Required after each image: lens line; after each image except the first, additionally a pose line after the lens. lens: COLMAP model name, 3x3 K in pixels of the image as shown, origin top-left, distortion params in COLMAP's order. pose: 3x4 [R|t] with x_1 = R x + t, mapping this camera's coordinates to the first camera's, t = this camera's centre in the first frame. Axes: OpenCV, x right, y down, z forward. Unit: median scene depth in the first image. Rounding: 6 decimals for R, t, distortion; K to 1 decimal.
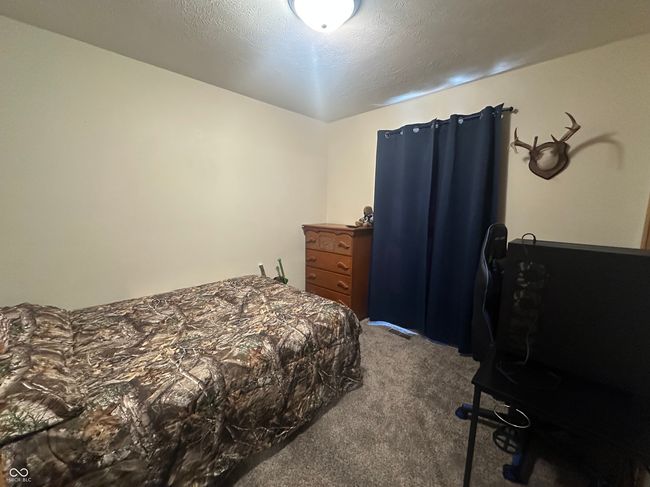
lens RADIAL K [[259.1, 0, 327.0], [0, 259.1, 243.0], [0, 0, 1]] dist [-0.000539, -0.000137]
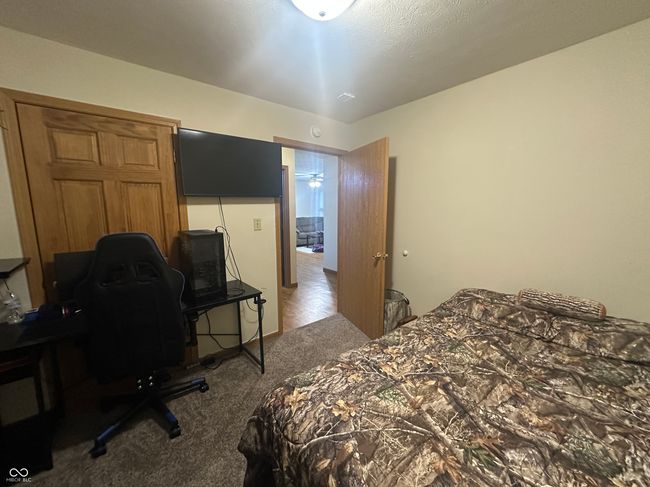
lens RADIAL K [[259.1, 0, 324.7], [0, 259.1, 243.4], [0, 0, 1]] dist [-0.000539, -0.000137]
pose [[-0.993355, -0.024756, 0.112398, -0.109586], [0.008285, 0.958678, 0.284372, -0.262251], [-0.114793, 0.283414, -0.952102, 1.623072]]
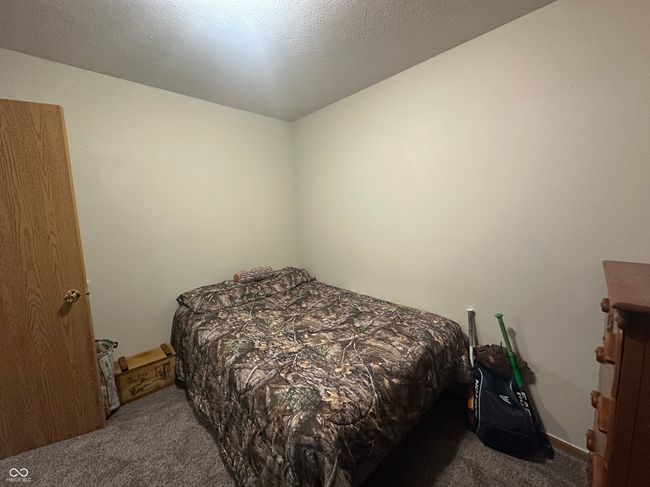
lens RADIAL K [[259.1, 0, 326.1], [0, 259.1, 243.6], [0, 0, 1]] dist [-0.000539, -0.000137]
pose [[-0.048218, 0.112823, -0.992444, 0.585051], [-0.124881, 0.985123, 0.118058, -0.171260], [0.990999, 0.129630, -0.033411, 1.105022]]
